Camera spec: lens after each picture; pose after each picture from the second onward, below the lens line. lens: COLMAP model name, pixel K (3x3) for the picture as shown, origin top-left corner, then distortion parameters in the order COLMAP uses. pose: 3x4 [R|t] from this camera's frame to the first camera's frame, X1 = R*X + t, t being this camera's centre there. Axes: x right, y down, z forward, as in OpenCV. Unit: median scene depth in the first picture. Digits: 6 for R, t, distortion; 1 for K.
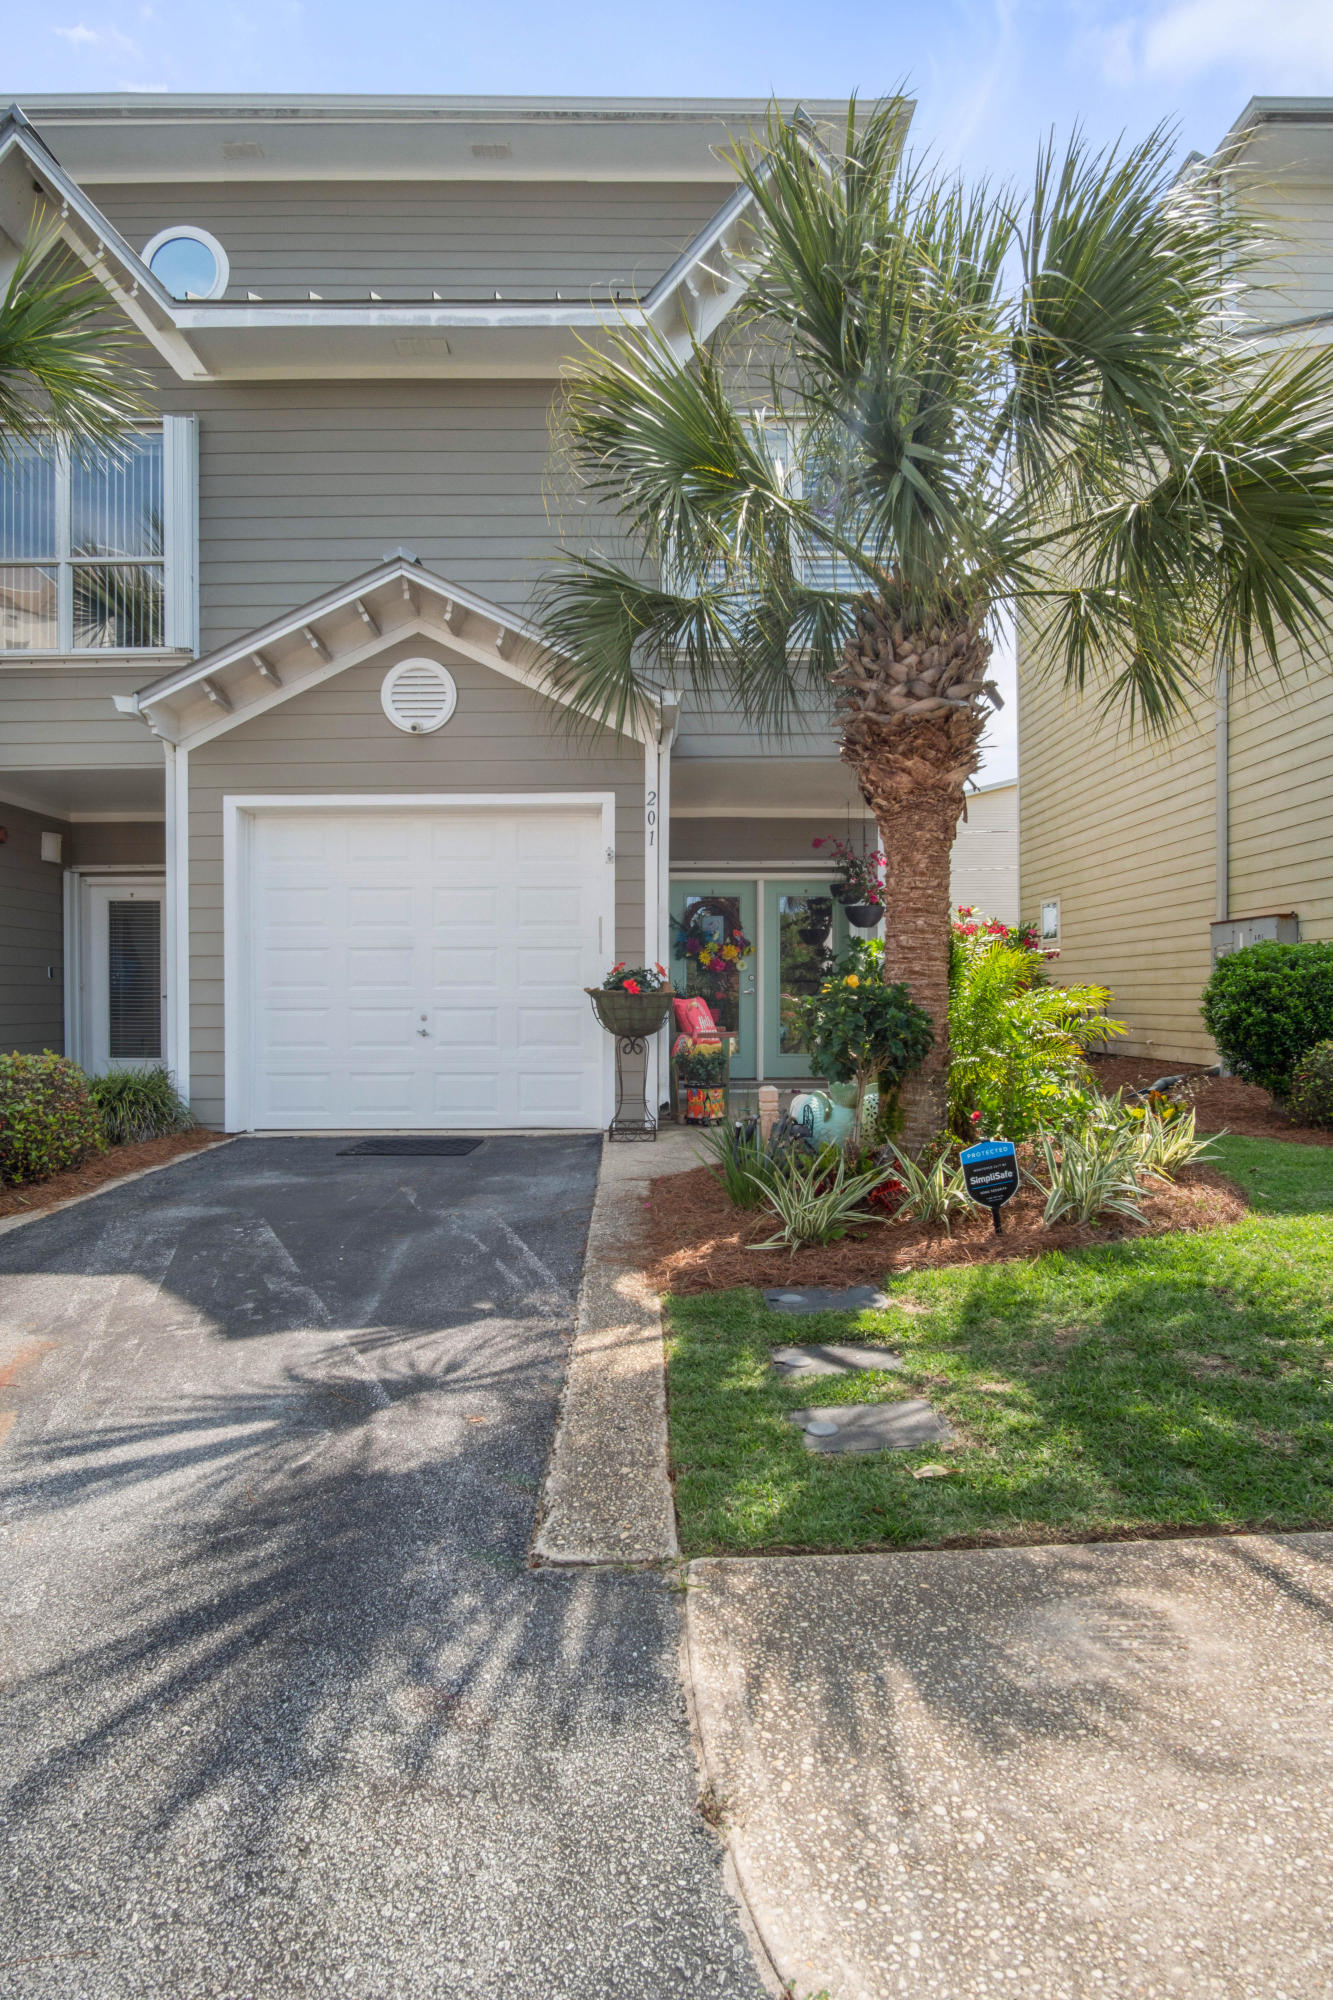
lens RADIAL K [[1067.1, 0, 663.5], [0, 1067.1, 1007.4], [0, 0, 1]] dist [-0.039781, 0.014362]
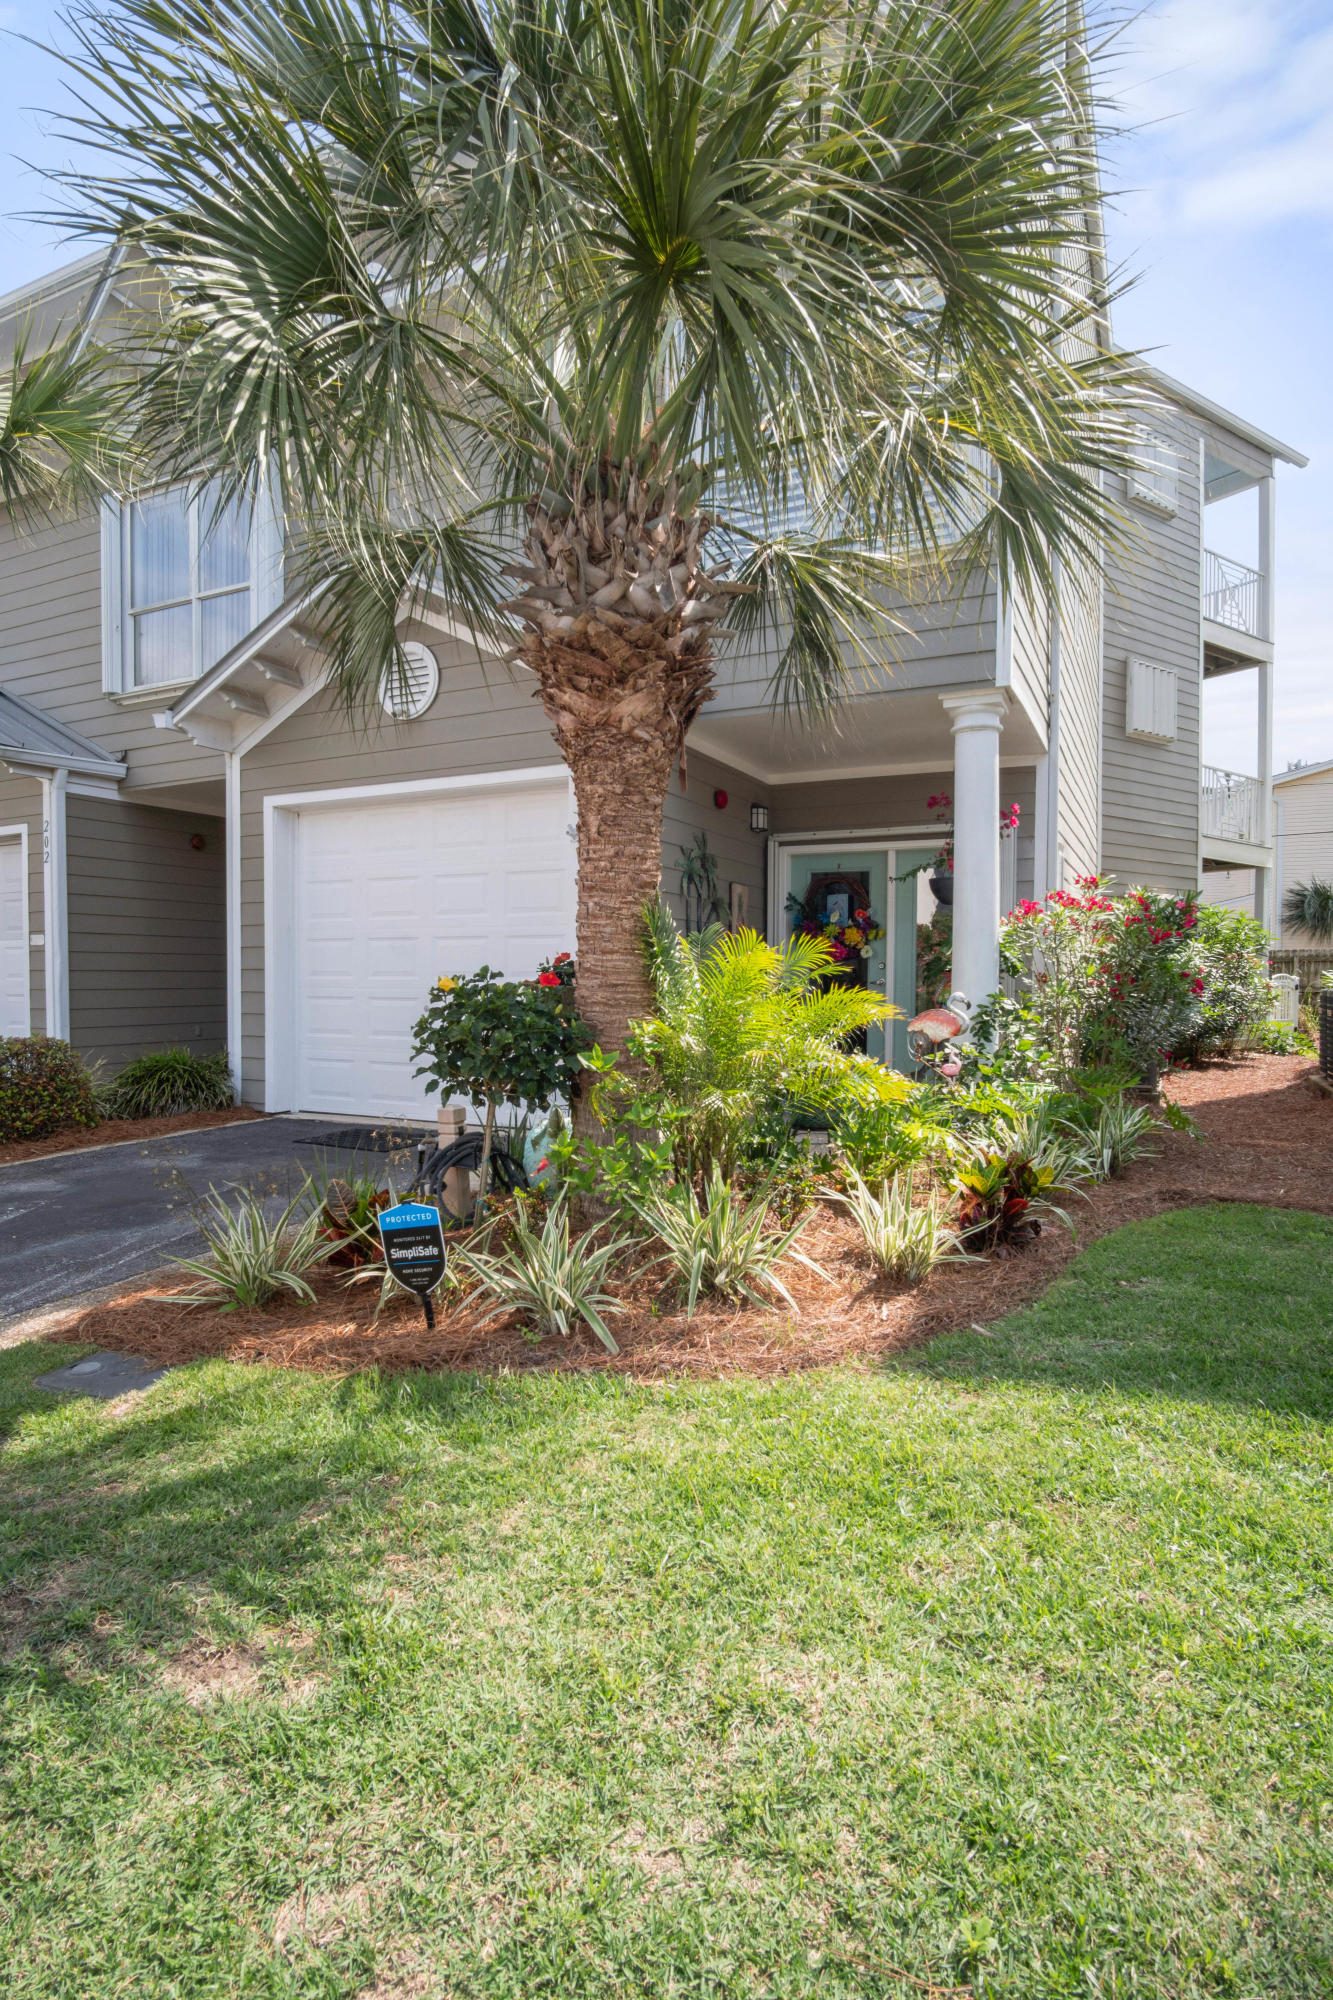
lens RADIAL K [[1067.1, 0, 663.5], [0, 1067.1, 1007.4], [0, 0, 1]] dist [-0.039781, 0.014362]
pose [[0.892148, 0.019063, -0.451340, 0.430217], [-0.010109, 0.999702, 0.022242, -0.015679], [0.451630, -0.015280, 0.892075, 0.226882]]
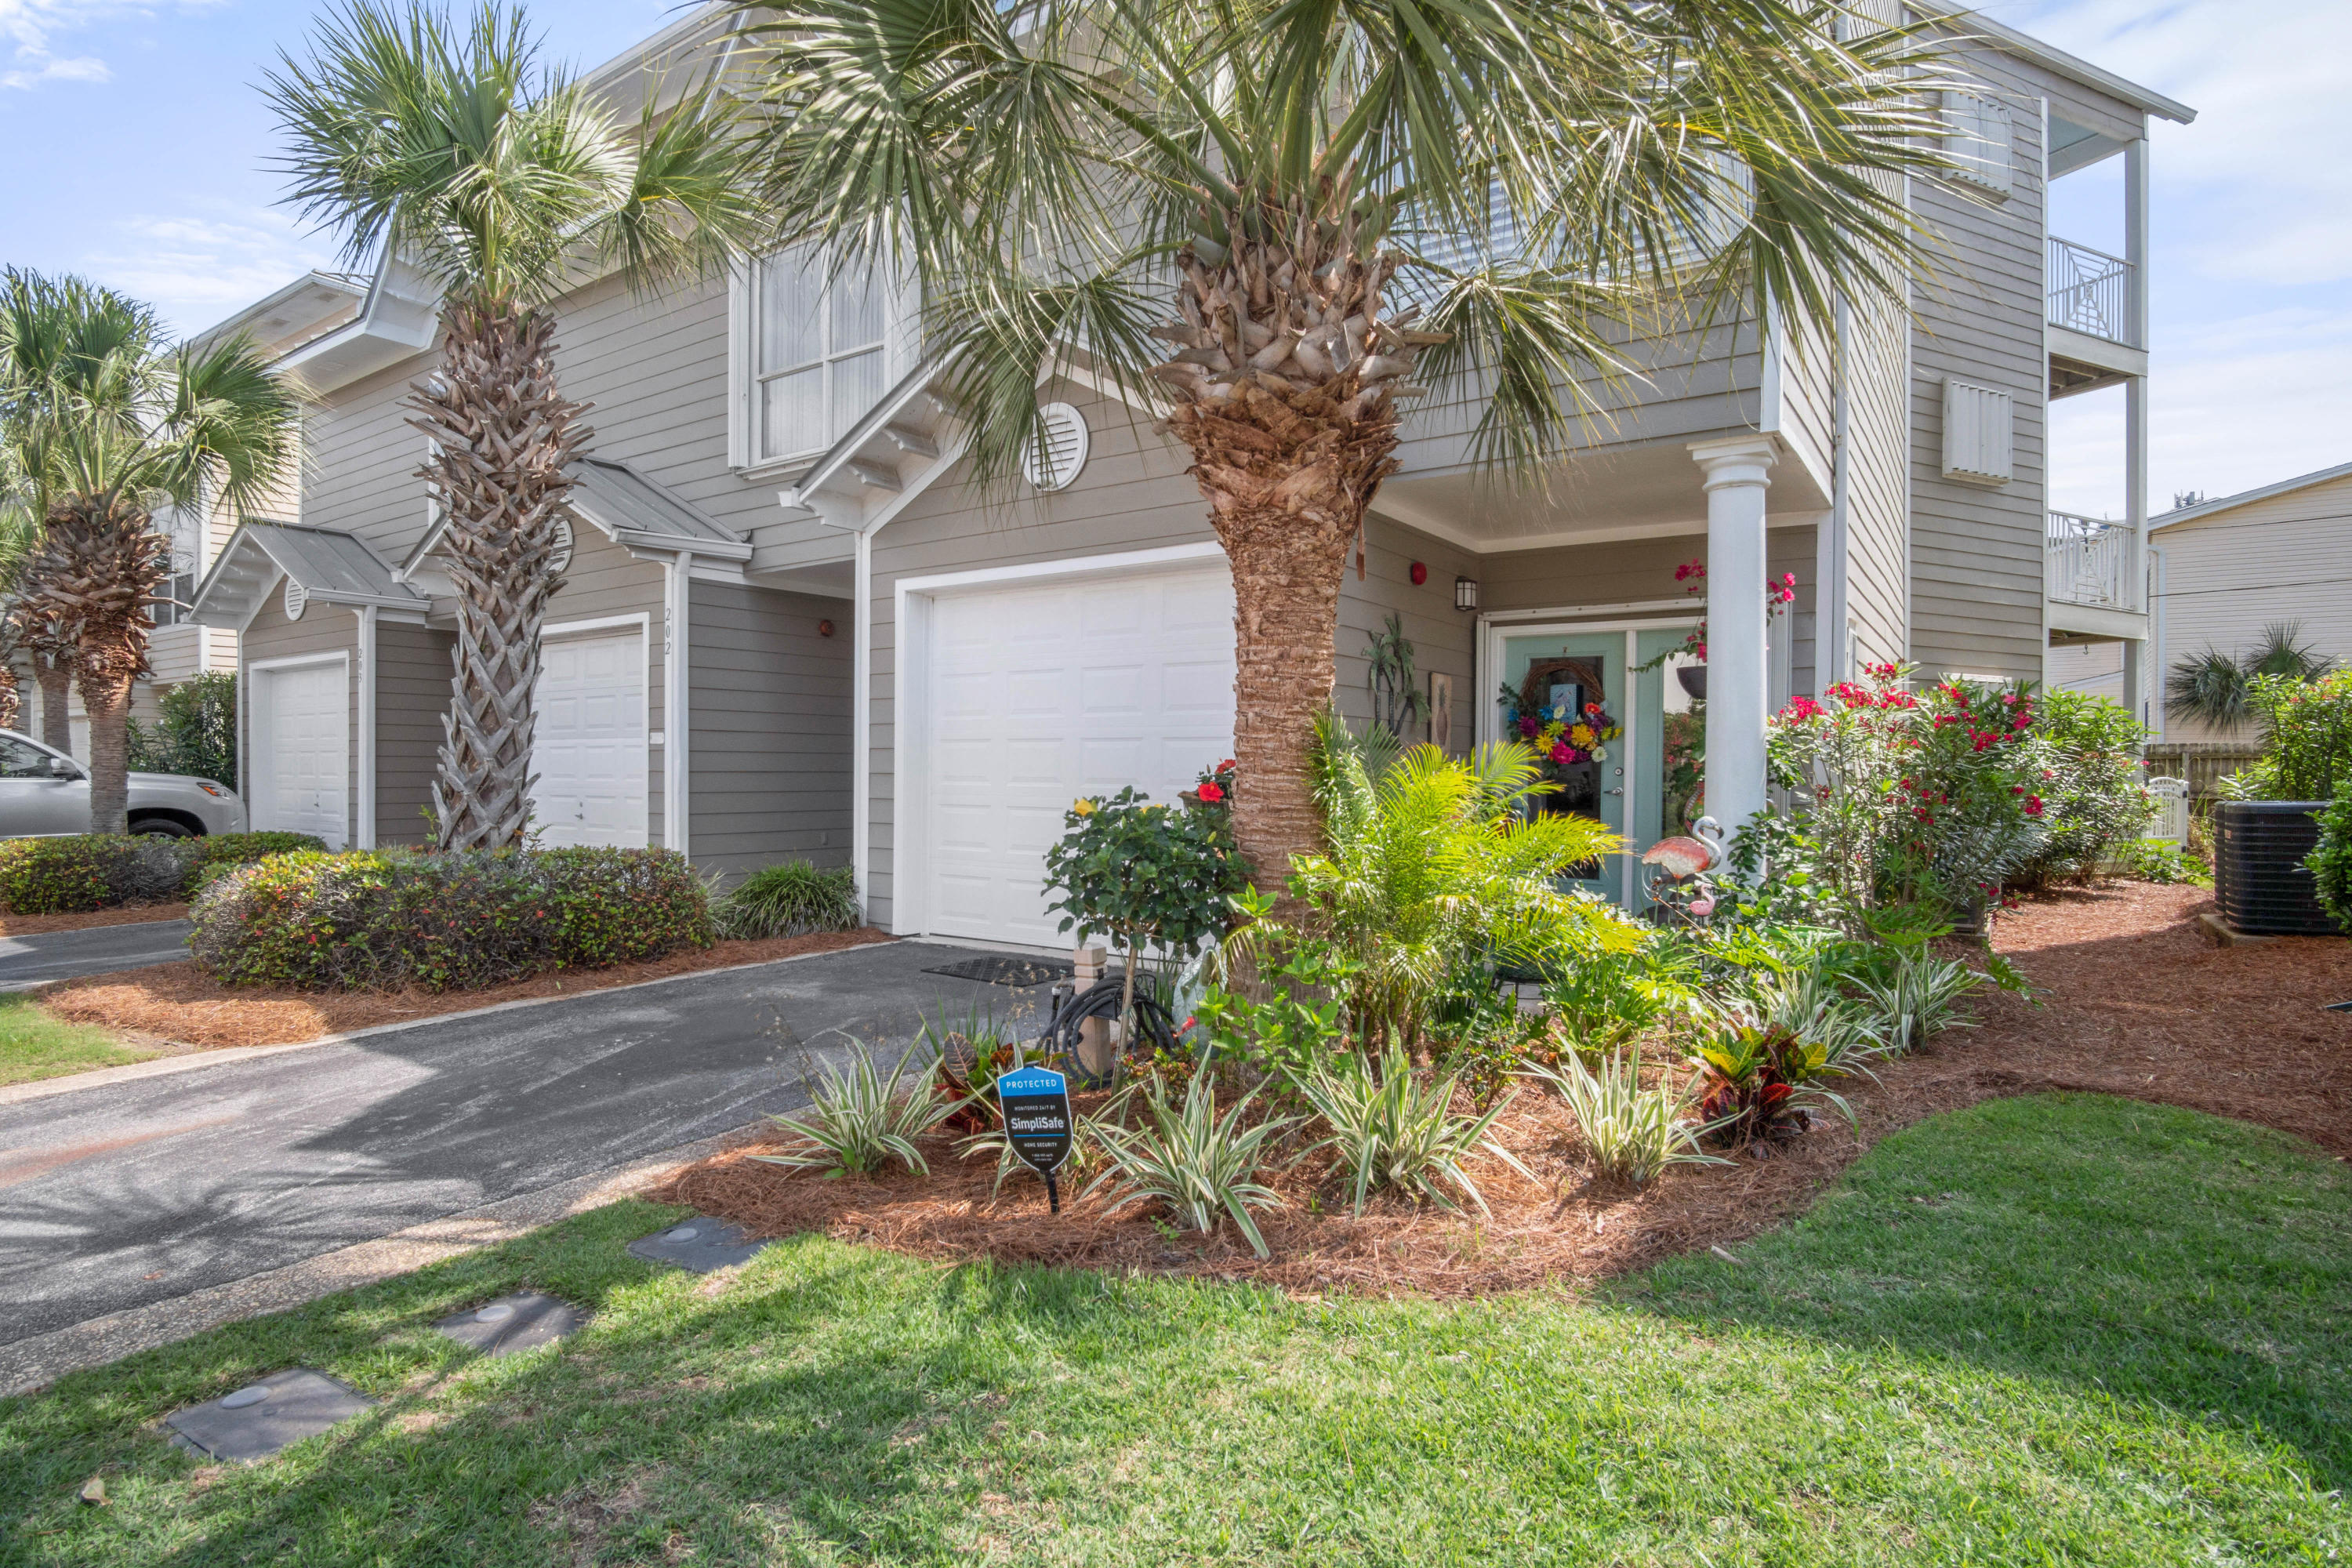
lens RADIAL K [[1254.3, 0, 1162.1], [0, 1254.3, 773.9], [0, 0, 1]] dist [-0.038718, 0.012590]
pose [[0.810921, 0.012181, -0.585029, 0.438785], [-0.015927, 0.999872, -0.001258, -0.028222], [0.584939, 0.010338, 0.811011, 0.230987]]
